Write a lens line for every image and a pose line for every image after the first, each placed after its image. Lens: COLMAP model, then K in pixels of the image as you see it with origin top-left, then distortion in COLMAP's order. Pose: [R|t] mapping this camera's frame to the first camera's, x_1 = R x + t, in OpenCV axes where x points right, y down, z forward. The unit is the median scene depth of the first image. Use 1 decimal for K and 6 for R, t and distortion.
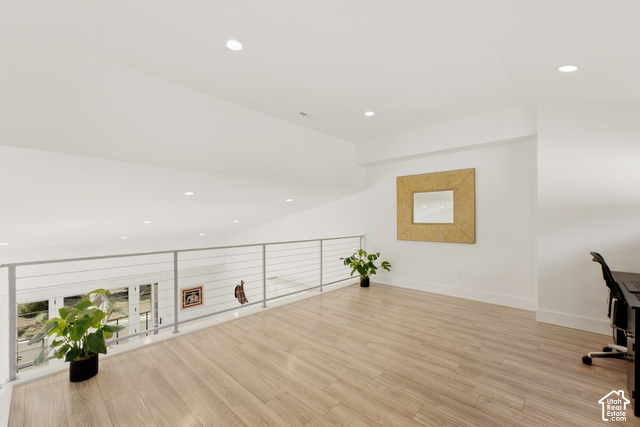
lens RADIAL K [[267.6, 0, 319.0], [0, 267.6, 218.3], [0, 0, 1]] dist [-0.018174, -0.000215]
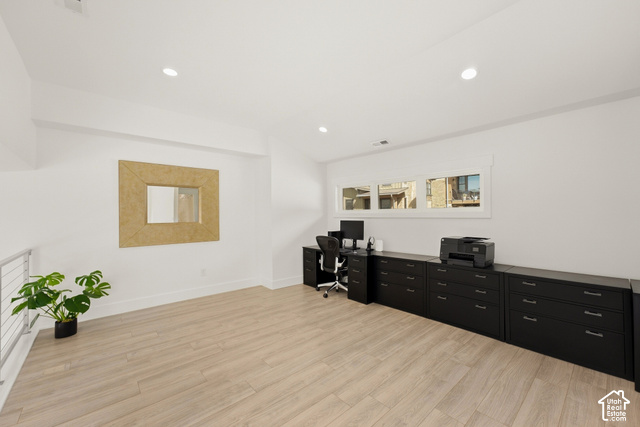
lens RADIAL K [[260.0, 0, 323.1], [0, 260.0, 209.6], [0, 0, 1]] dist [-0.011888, 0.000147]
pose [[0.080747, 0.022797, 0.996474, -0.504407], [0.008610, 0.999685, -0.023568, -0.001059], [-0.996697, 0.010482, 0.080525, 0.581159]]
